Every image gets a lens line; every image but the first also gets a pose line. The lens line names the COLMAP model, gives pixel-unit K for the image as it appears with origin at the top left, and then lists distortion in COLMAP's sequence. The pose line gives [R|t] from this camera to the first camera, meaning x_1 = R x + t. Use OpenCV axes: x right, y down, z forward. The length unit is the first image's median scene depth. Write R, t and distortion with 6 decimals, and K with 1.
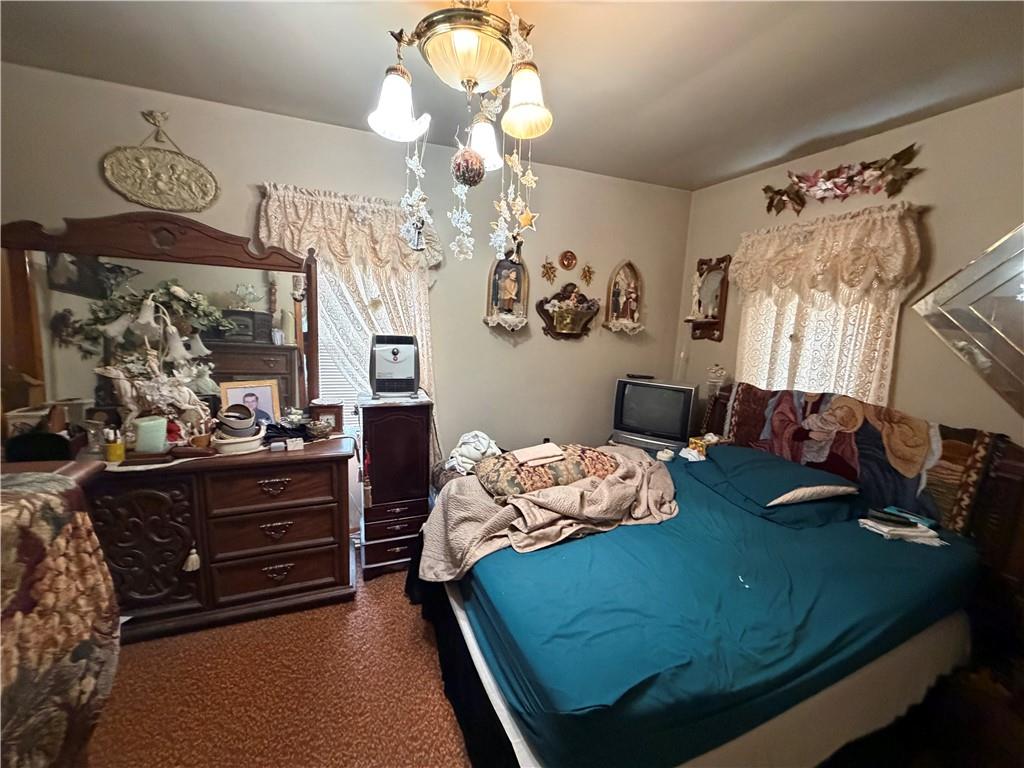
lens RADIAL K [[409.4, 0, 512.6], [0, 409.4, 382.5], [0, 0, 1]] dist [0.000533, -0.000160]
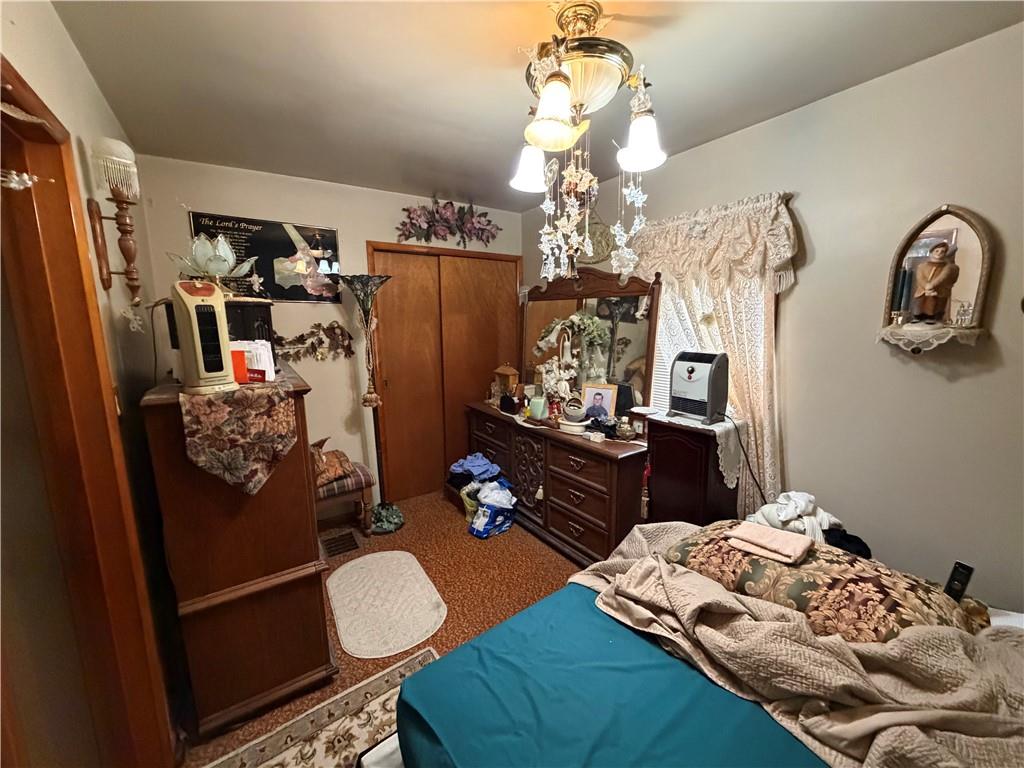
lens RADIAL K [[409.4, 0, 512.6], [0, 409.4, 385.9], [0, 0, 1]] dist [0.000533, -0.000160]
pose [[0.231391, 0.109640, -0.966663, 0.614273], [-0.133009, 0.987864, 0.080206, -0.070639], [0.963726, 0.110016, 0.243166, 0.452445]]
